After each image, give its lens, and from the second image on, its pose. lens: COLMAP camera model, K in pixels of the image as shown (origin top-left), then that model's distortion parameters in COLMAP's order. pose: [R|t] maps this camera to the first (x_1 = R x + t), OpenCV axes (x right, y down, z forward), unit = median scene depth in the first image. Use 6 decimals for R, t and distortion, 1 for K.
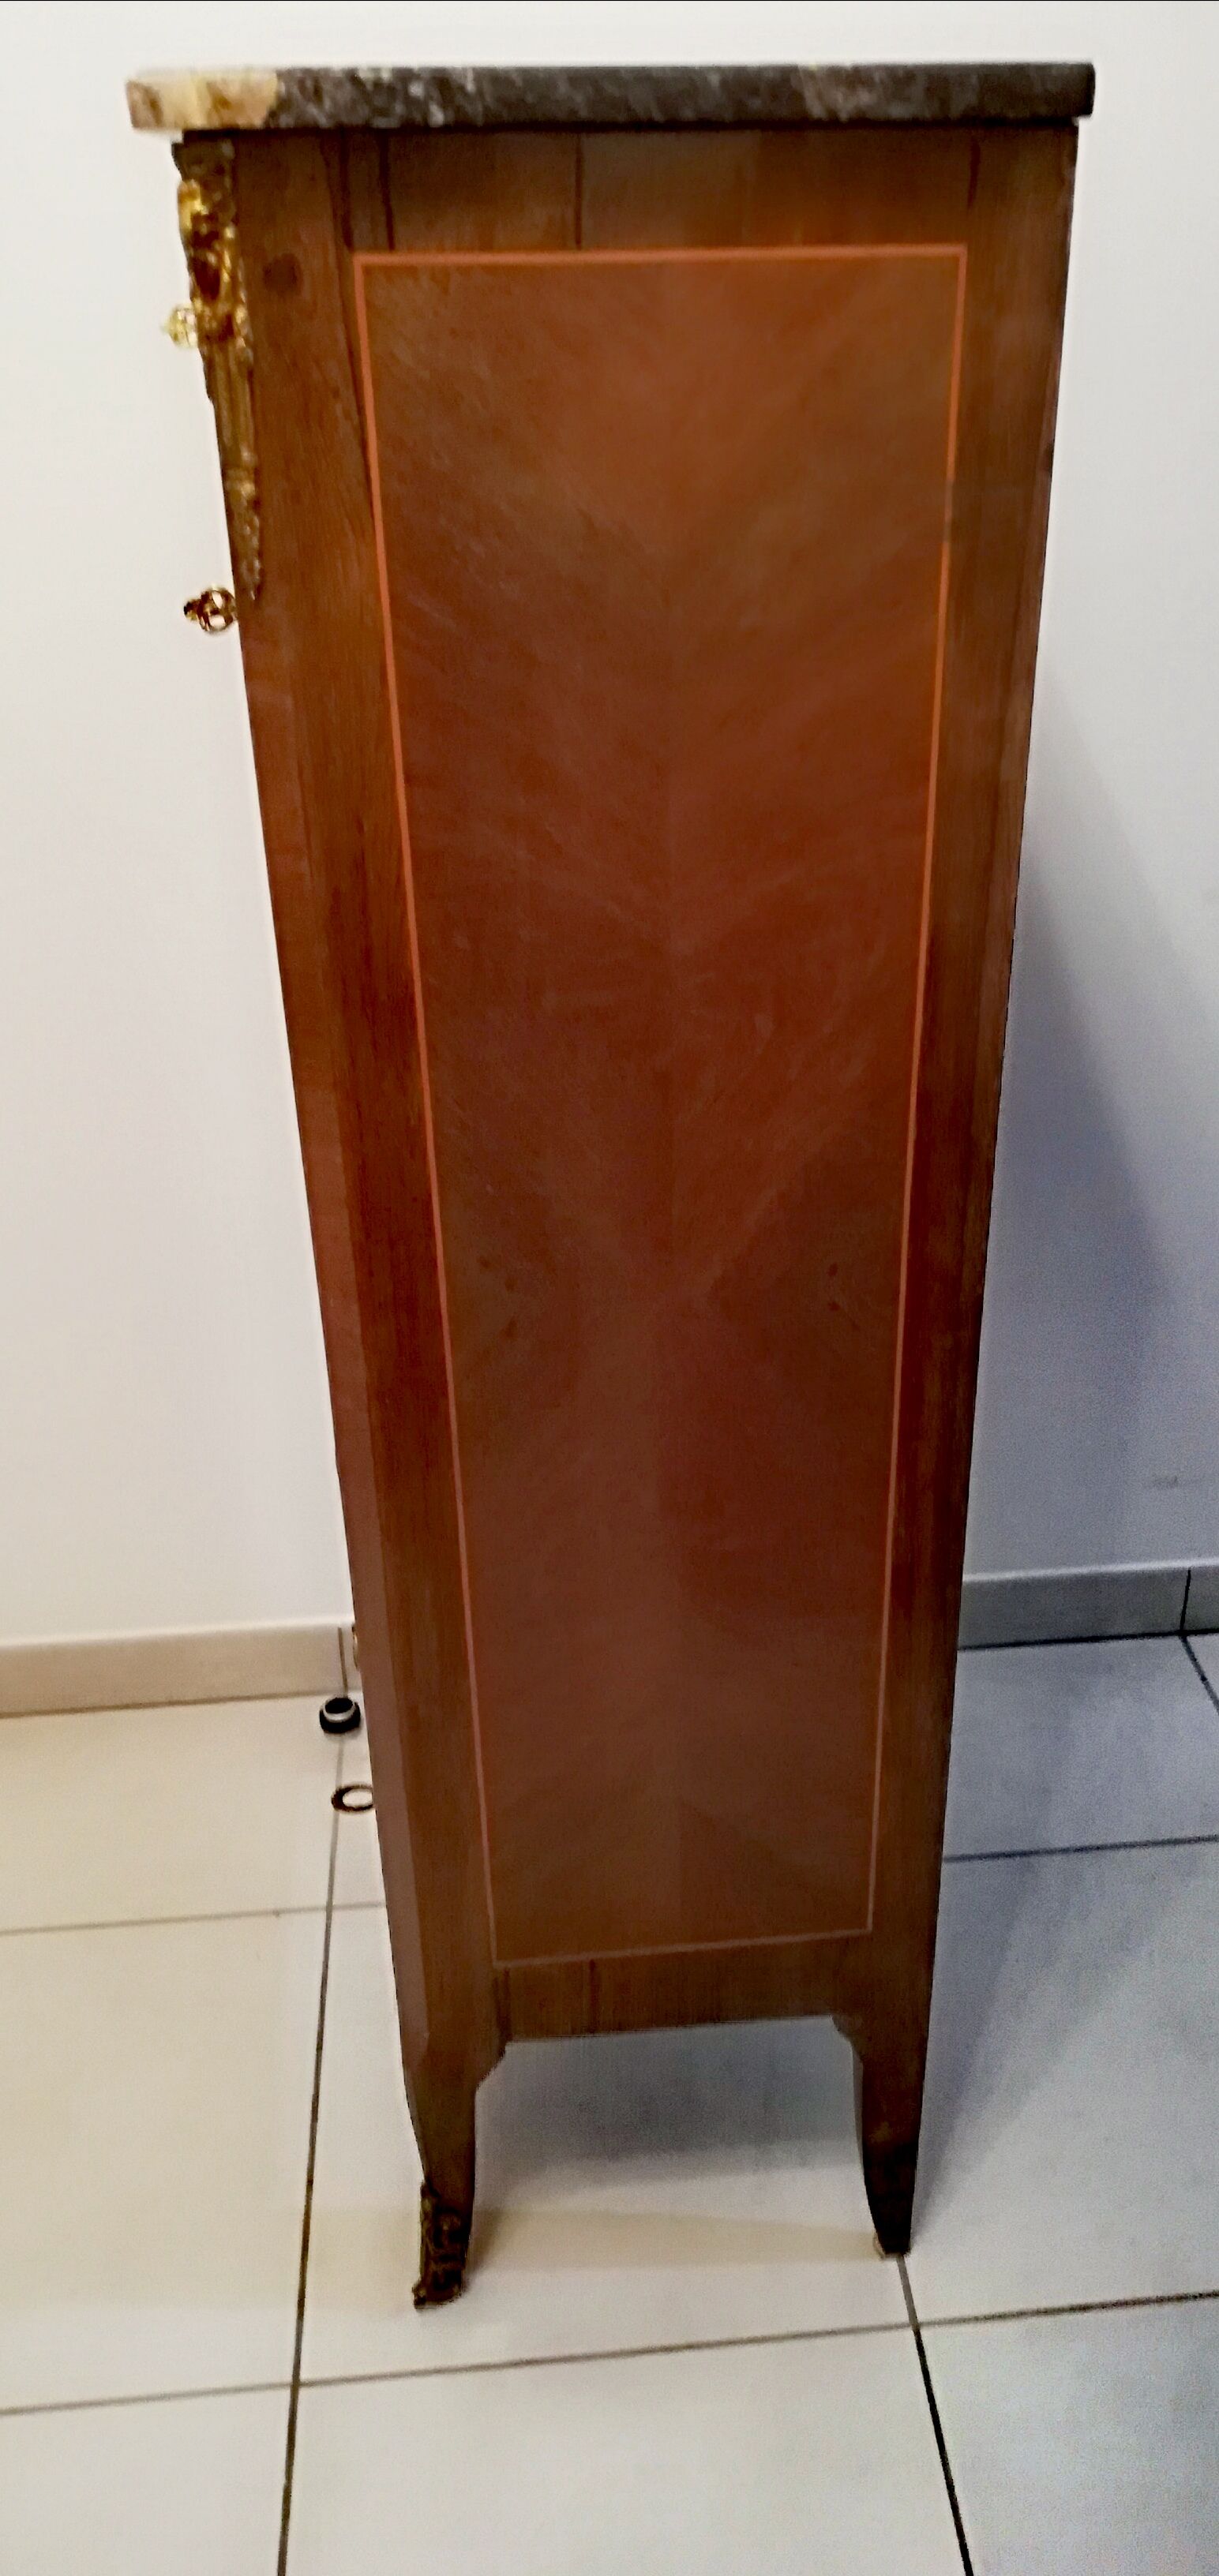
lens RADIAL K [[1934.7, 0, 618.8], [0, 1934.7, 1281.2], [0, 0, 1]] dist [-0.005216, 0.002228]
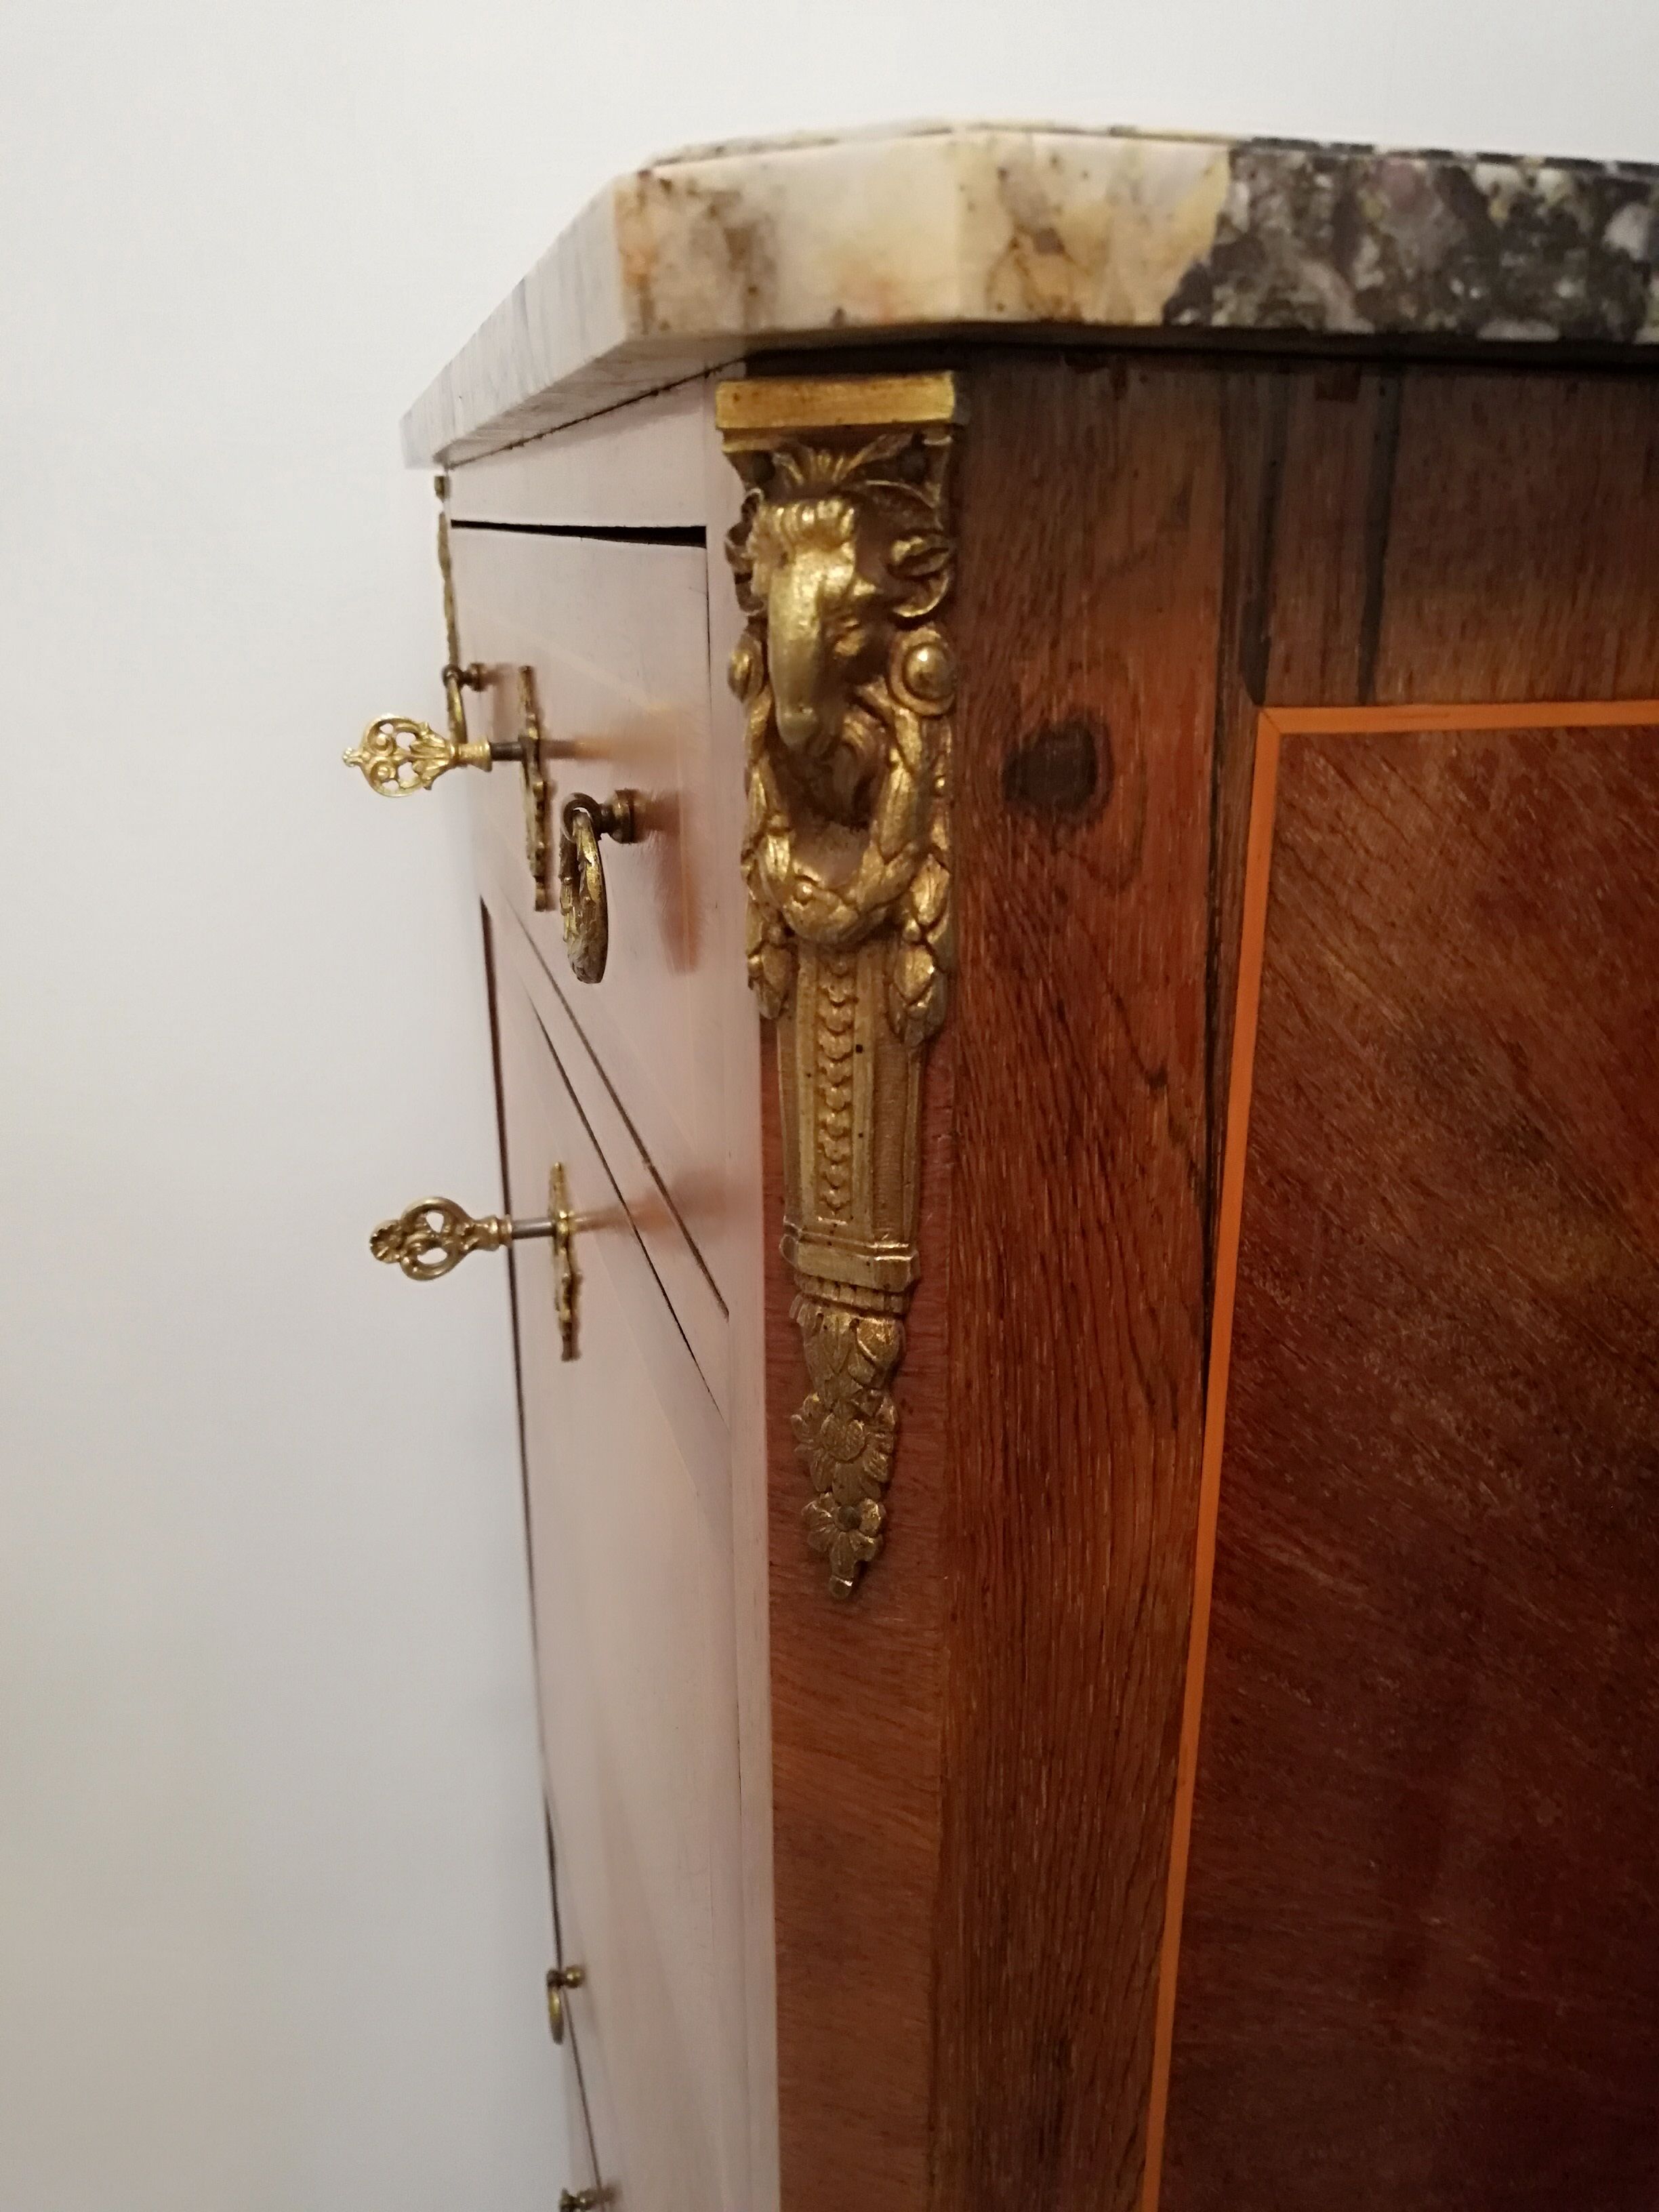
lens RADIAL K [[1734.2, 0, 825.1], [0, 1734.2, 1109.1], [0, 0, 1]] dist [-0.016098, 0.000857]
pose [[0.982647, -0.051274, 0.178257, -0.266199], [0.082322, 0.981754, -0.171410, -0.419375], [-0.166216, 0.183110, 0.968939, 0.737345]]
